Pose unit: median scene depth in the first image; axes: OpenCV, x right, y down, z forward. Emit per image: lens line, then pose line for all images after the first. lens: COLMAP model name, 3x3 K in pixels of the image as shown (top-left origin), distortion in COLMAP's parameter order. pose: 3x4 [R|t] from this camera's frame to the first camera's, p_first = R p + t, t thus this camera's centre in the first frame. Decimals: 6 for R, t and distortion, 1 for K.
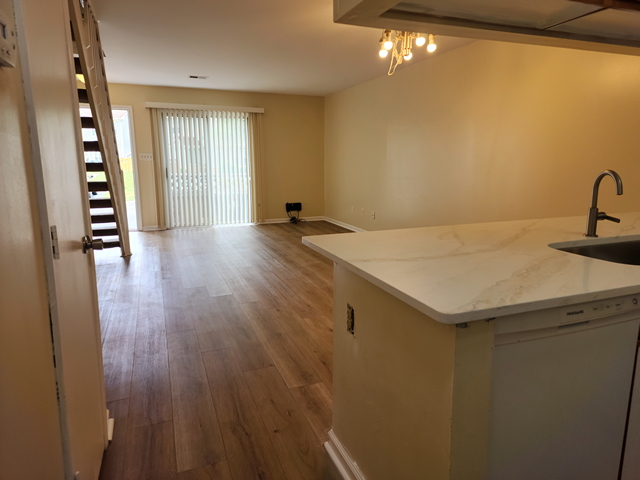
lens RADIAL K [[425.9, 0, 316.6], [0, 425.9, 238.4], [0, 0, 1]] dist [0.071032, -0.049995]
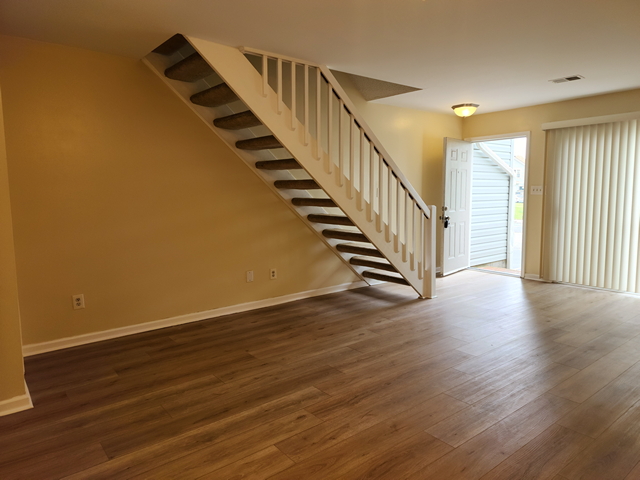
lens RADIAL K [[425.9, 0, 316.6], [0, 425.9, 238.4], [0, 0, 1]] dist [0.071032, -0.049995]
pose [[0.314748, 0.107460, -0.943073, 0.305085], [-0.167906, 0.984205, 0.056108, -0.089908], [0.934206, 0.140688, 0.327820, 0.426323]]
